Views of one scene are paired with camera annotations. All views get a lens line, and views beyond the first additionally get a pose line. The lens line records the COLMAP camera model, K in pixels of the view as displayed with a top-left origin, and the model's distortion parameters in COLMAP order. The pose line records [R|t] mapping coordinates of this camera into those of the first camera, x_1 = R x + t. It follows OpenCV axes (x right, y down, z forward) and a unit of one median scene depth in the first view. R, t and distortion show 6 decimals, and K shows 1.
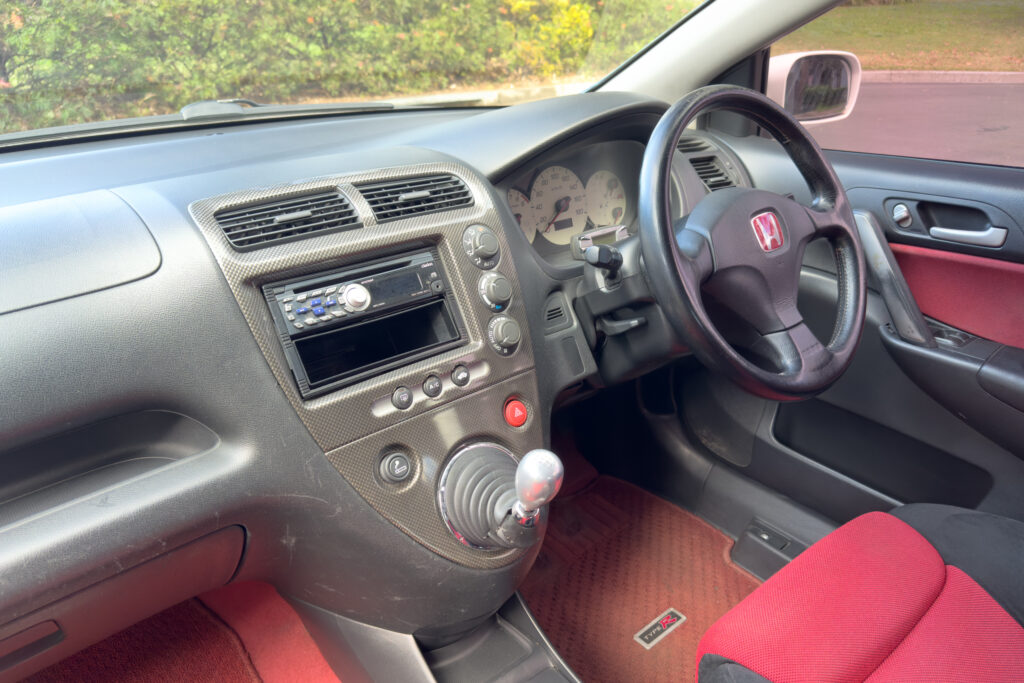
lens RADIAL K [[715.1, 0, 512.2], [0, 715.1, 347.4], [0, 0, 1]] dist [0.129081, -0.198999]
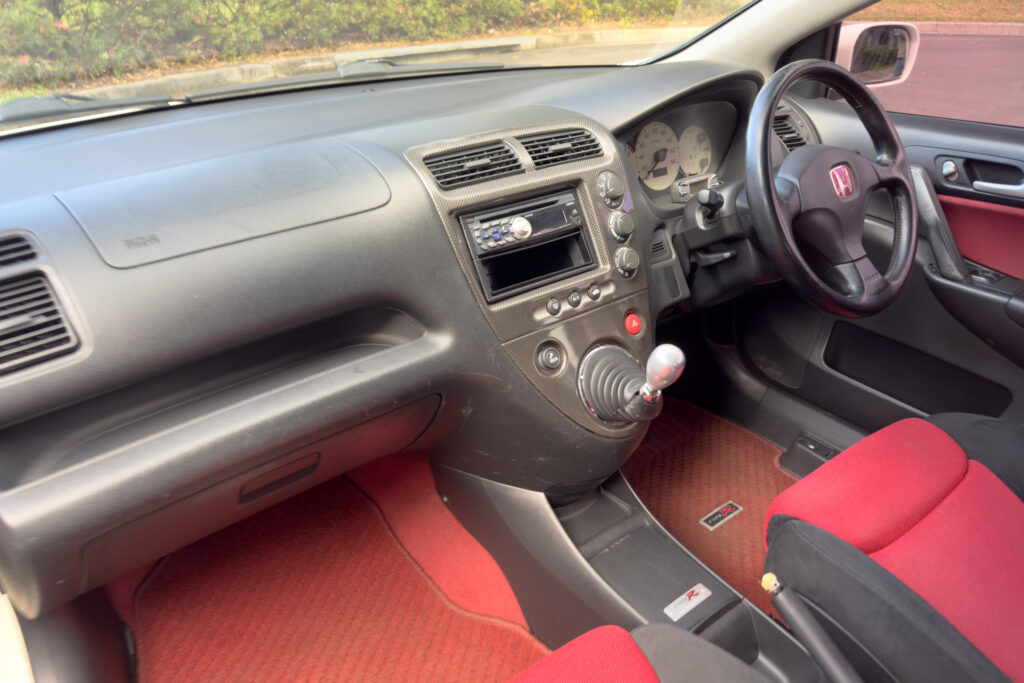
lens RADIAL K [[717.5, 0, 513.8], [0, 717.5, 351.0], [0, 0, 1]] dist [0.083800, -0.112672]
pose [[0.999341, 0.024999, -0.026331, -0.146999], [-0.023042, 0.997124, 0.072200, 0.045715], [0.028060, -0.071545, 0.997043, -0.238303]]
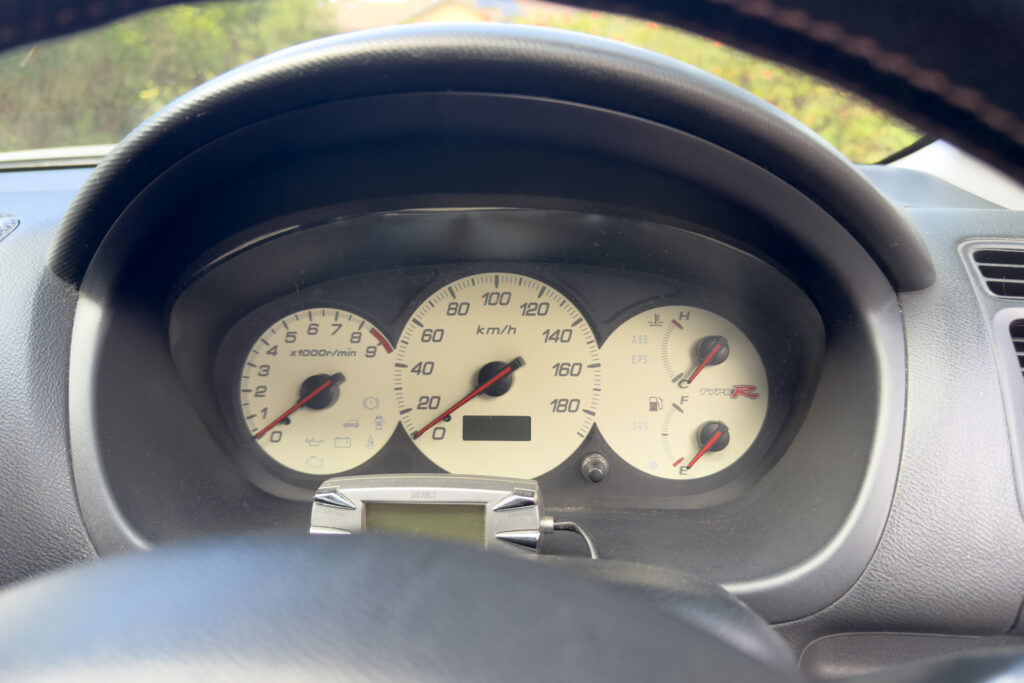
lens RADIAL K [[718.6, 0, 513.6], [0, 718.6, 331.1], [0, 0, 1]] dist [0.086173, -0.150868]
pose [[0.711065, 0.170376, -0.682172, 0.359833], [-0.277520, 0.959436, -0.049649, -0.230854], [0.646041, 0.224620, 0.729504, 0.830185]]
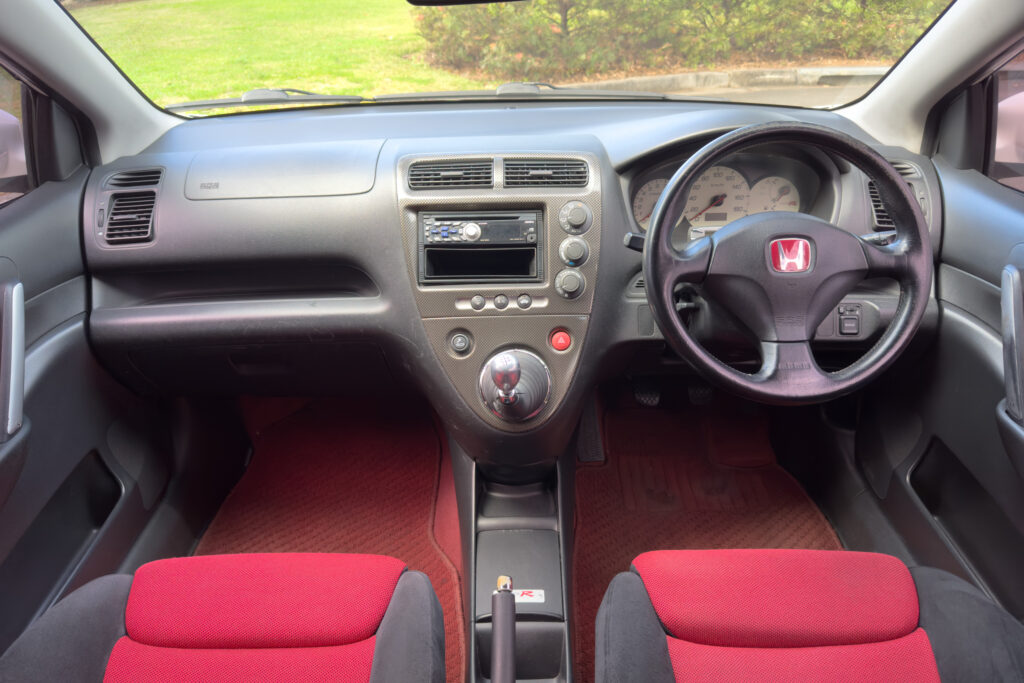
lens RADIAL K [[704.3, 0, 512.0], [0, 704.3, 341.5], [0, 0, 1]] dist [0.141003, -0.278505]
pose [[0.765569, 0.299757, -0.569254, 0.610006], [-0.263875, 0.953275, 0.147097, -0.070288], [0.586749, 0.037599, 0.808896, -0.136756]]
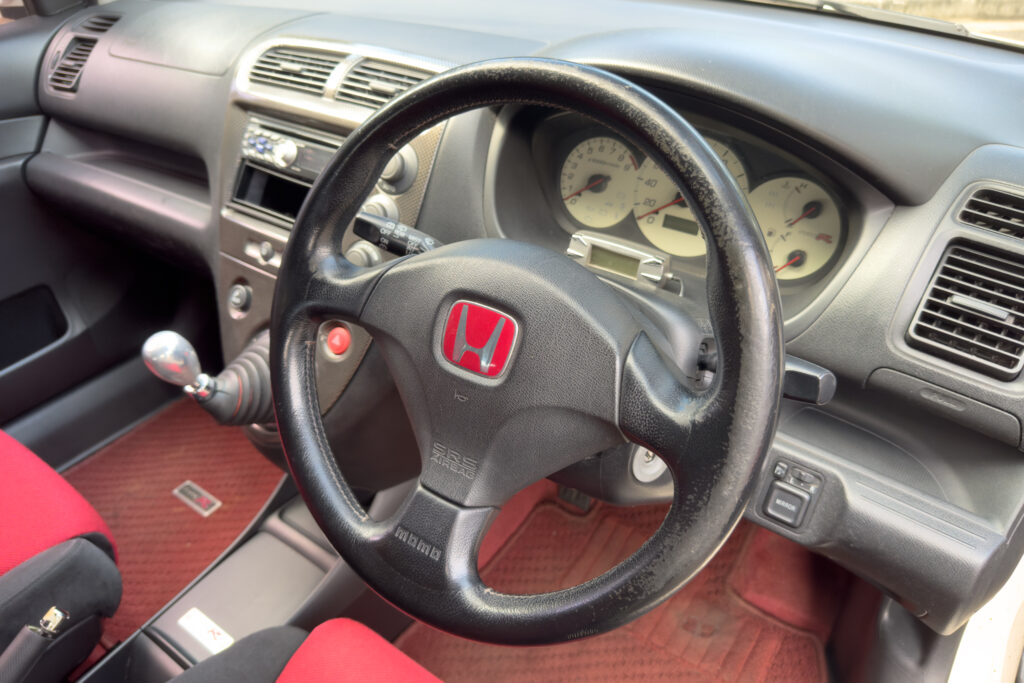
lens RADIAL K [[718.6, 0, 513.6], [0, 718.6, 331.1], [0, 0, 1]] dist [0.086173, -0.150868]
pose [[0.250648, 0.549876, -0.796751, 0.698968], [-0.399774, 0.808362, 0.432125, -0.361334], [0.881678, 0.210209, 0.422440, 0.688021]]
